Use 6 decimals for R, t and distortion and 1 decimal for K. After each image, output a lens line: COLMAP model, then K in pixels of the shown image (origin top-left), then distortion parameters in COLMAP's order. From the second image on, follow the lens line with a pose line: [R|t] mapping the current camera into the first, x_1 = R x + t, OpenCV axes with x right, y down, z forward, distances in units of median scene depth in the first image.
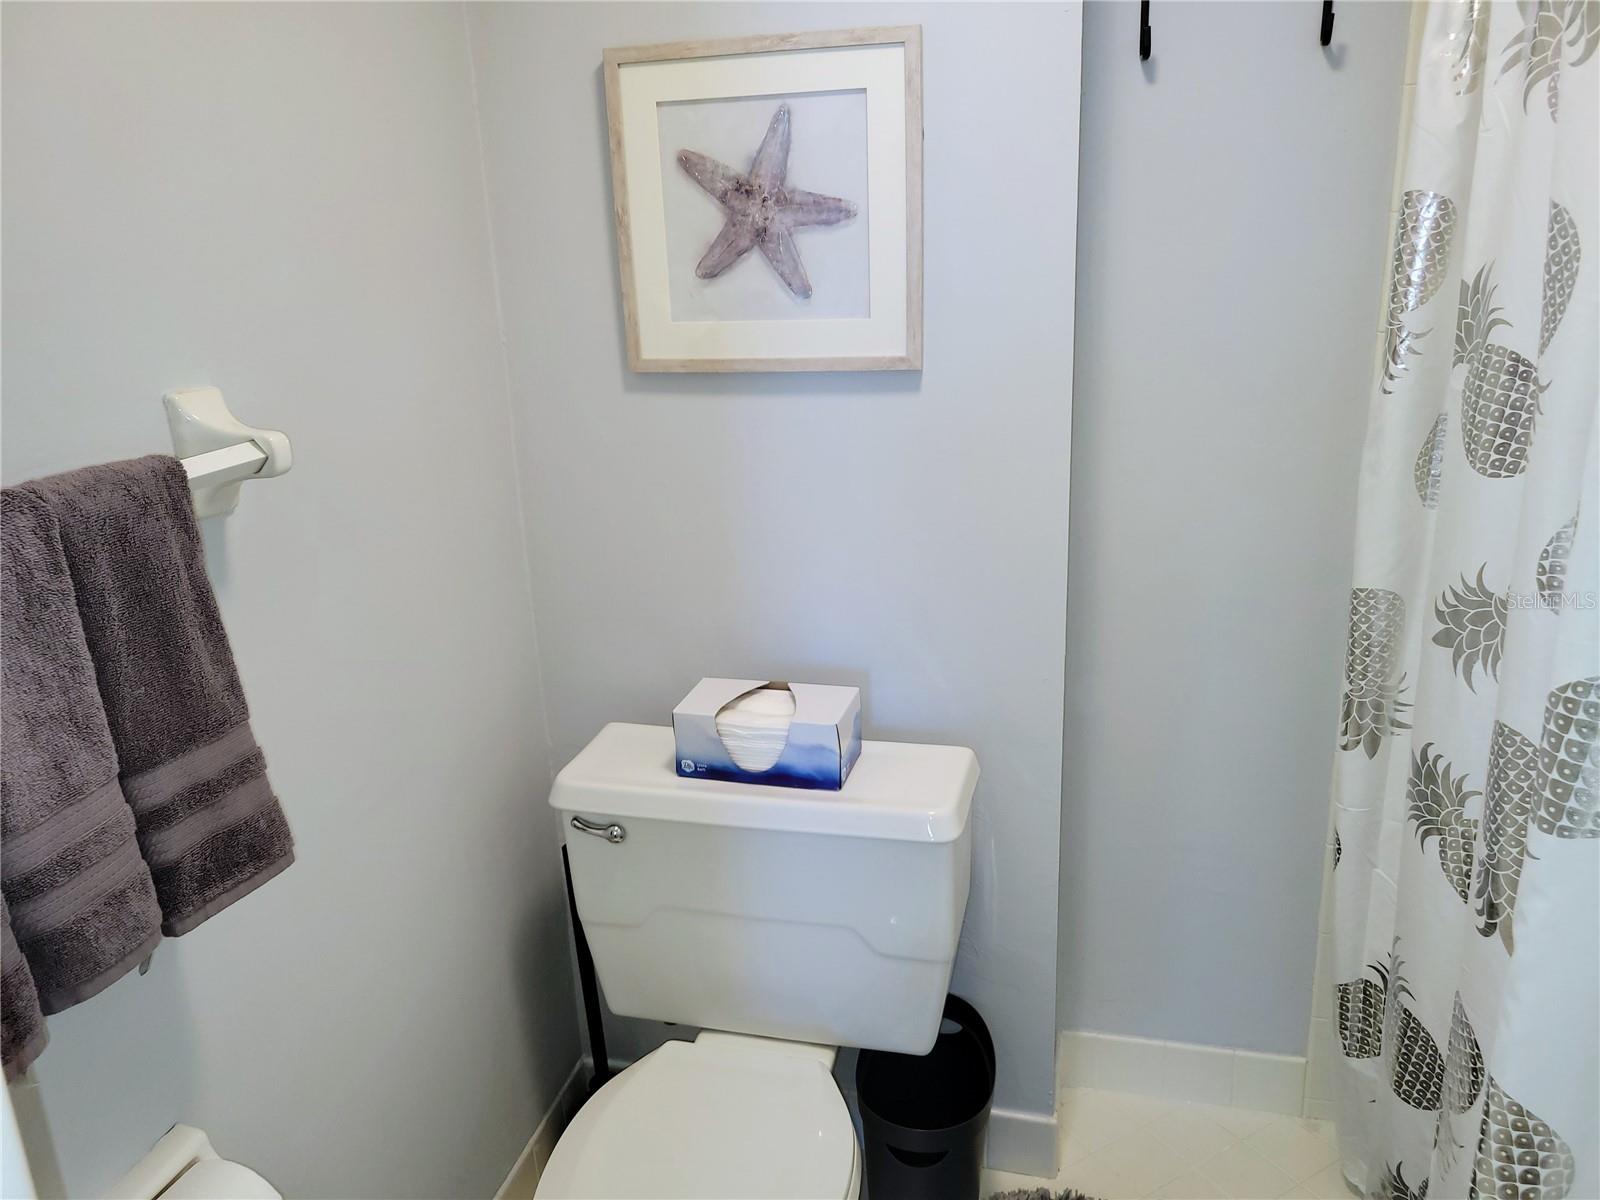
lens RADIAL K [[1204.8, 0, 803.5], [0, 1204.8, 591.3], [0, 0, 1]] dist [0.052019, -0.034067]
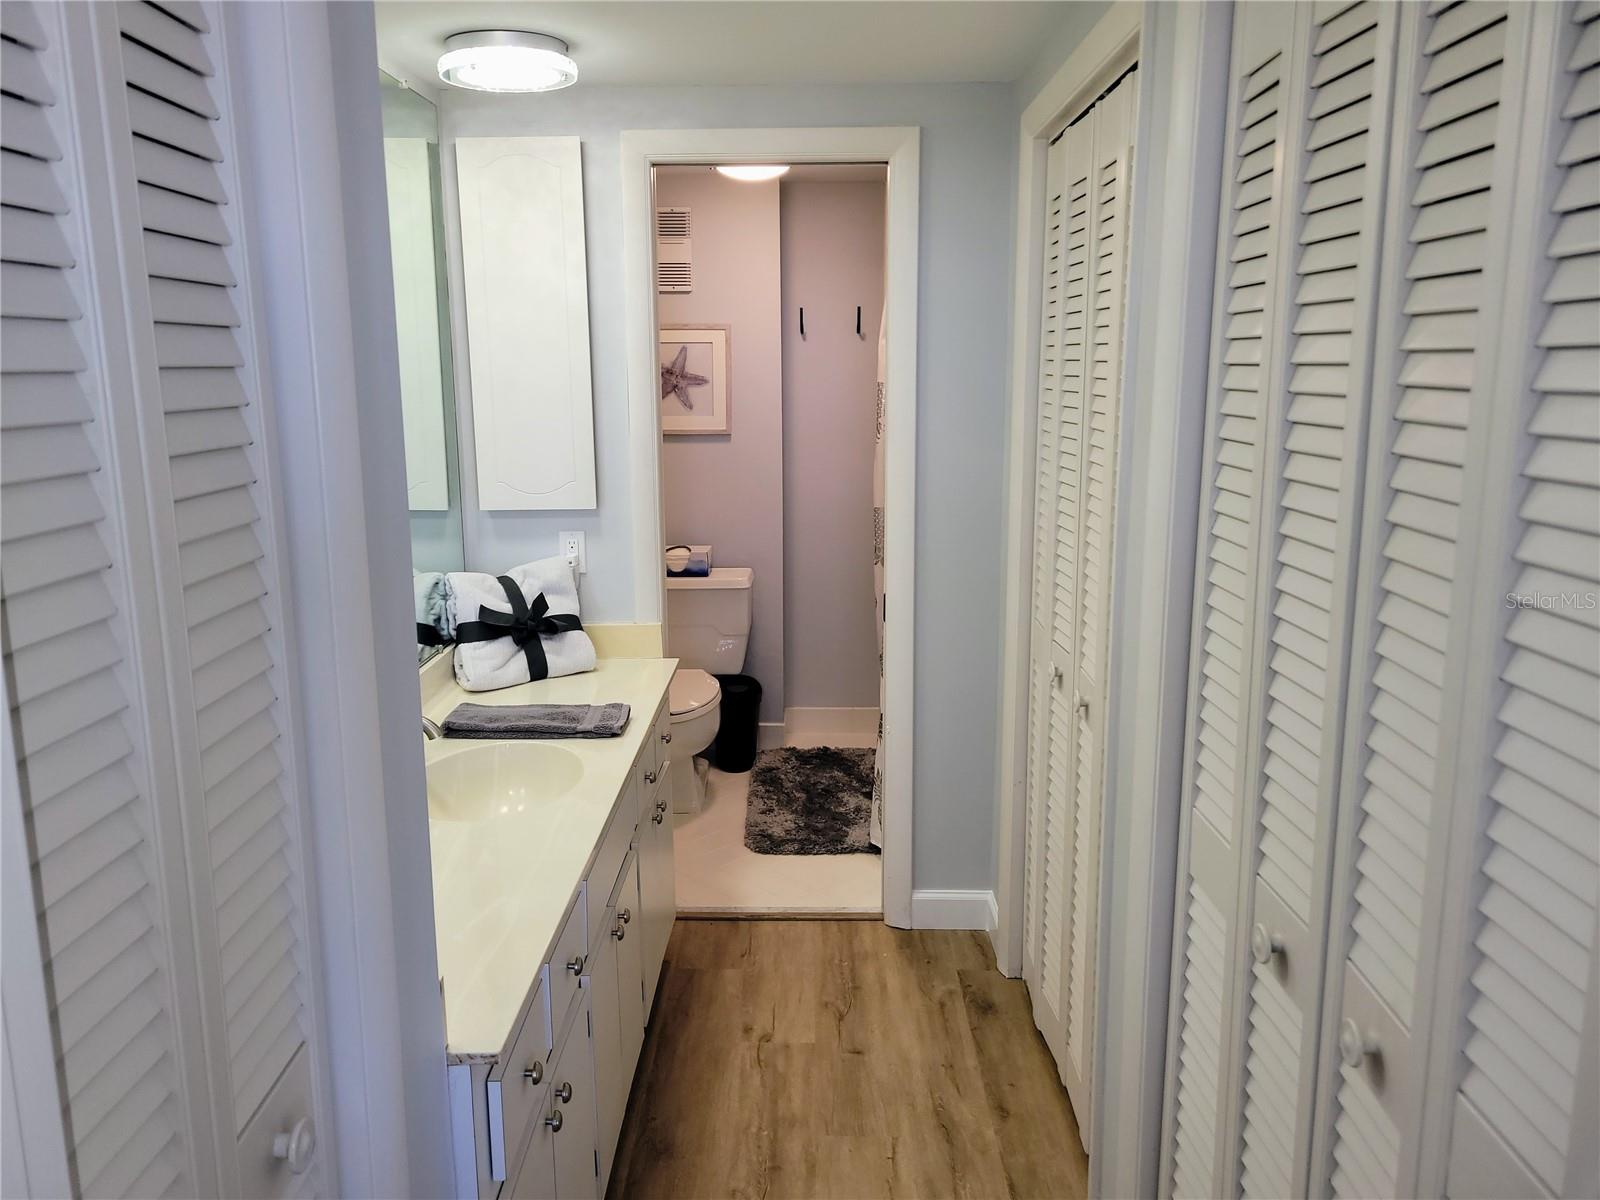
lens RADIAL K [[1204.8, 0, 794.9], [0, 1204.8, 589.5], [0, 0, 1]] dist [0.052019, -0.034067]
pose [[0.975205, -0.008526, 0.221137, -0.398762], [0.033090, 0.993642, -0.107616, 0.504837], [-0.218813, 0.112265, 0.969287, -1.803897]]
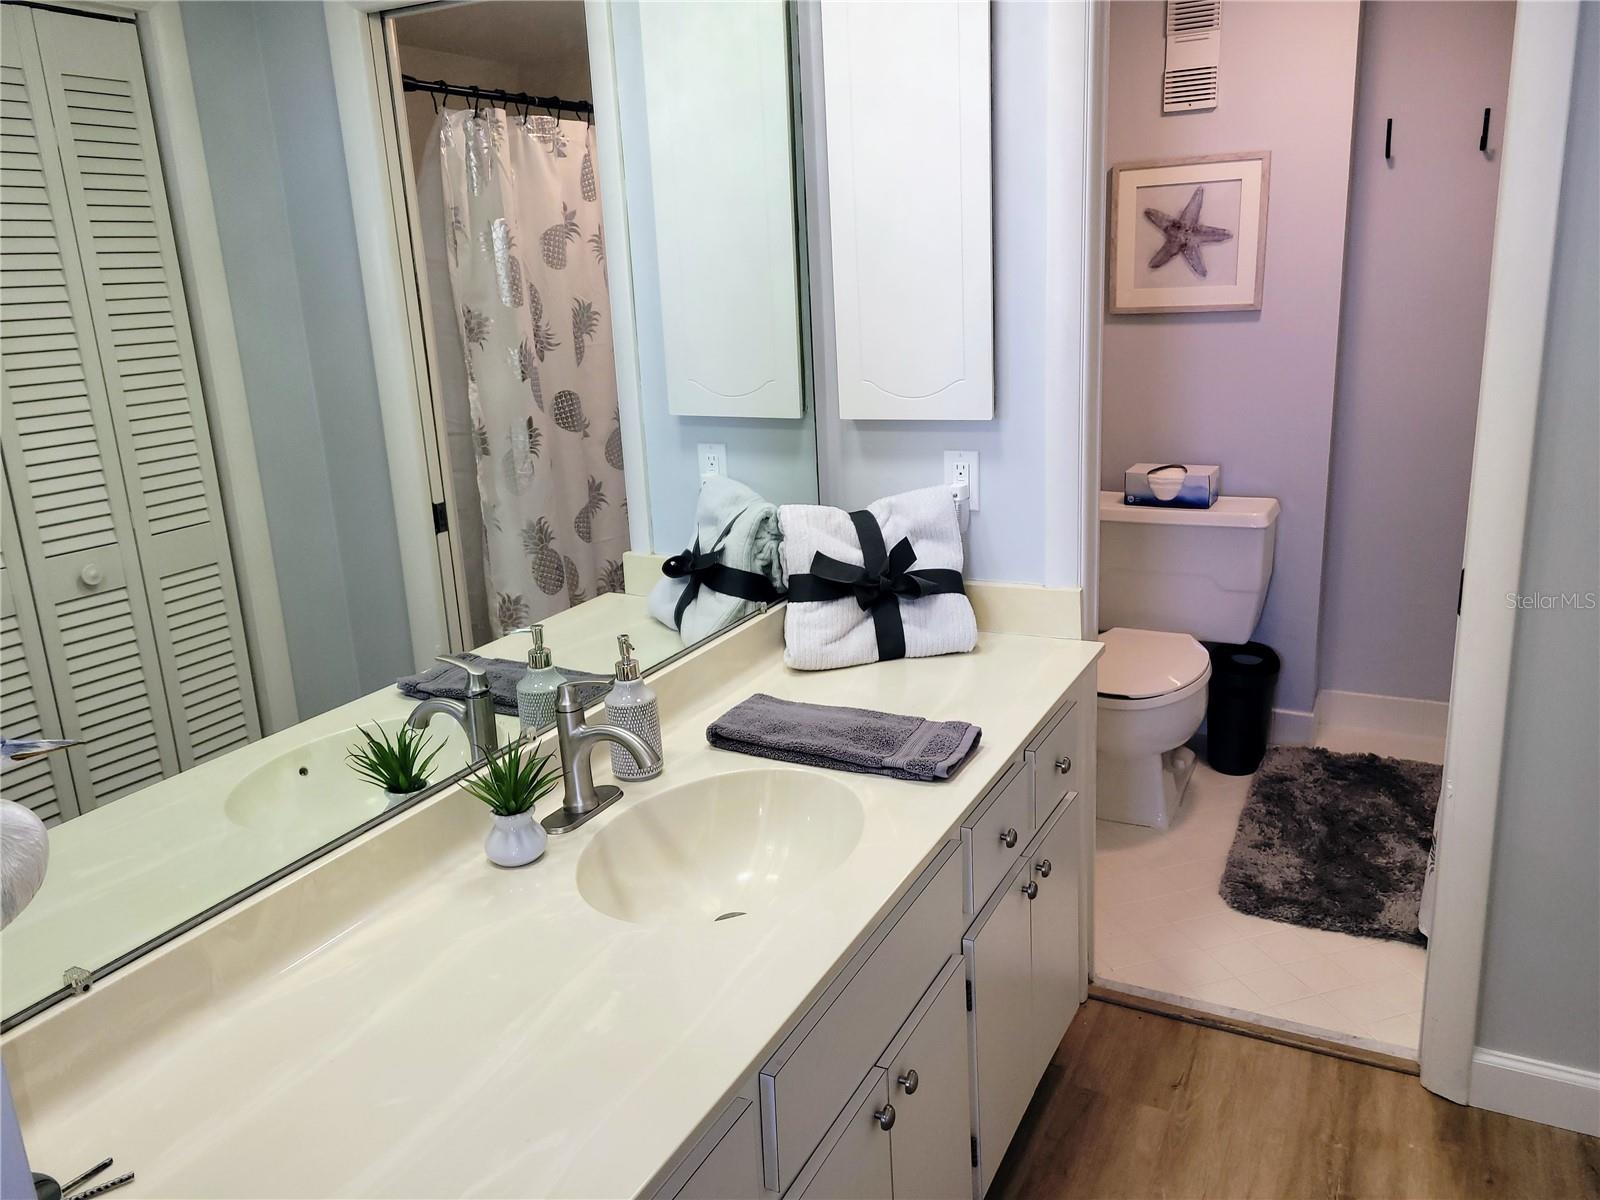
lens RADIAL K [[1204.8, 0, 806.6], [0, 1204.8, 575.4], [0, 0, 1]] dist [0.052019, -0.034067]
pose [[0.970538, 0.054538, -0.234695, -0.145252], [-0.061484, 0.997857, -0.022375, 0.366554], [0.232971, 0.036146, 0.971812, -1.195712]]
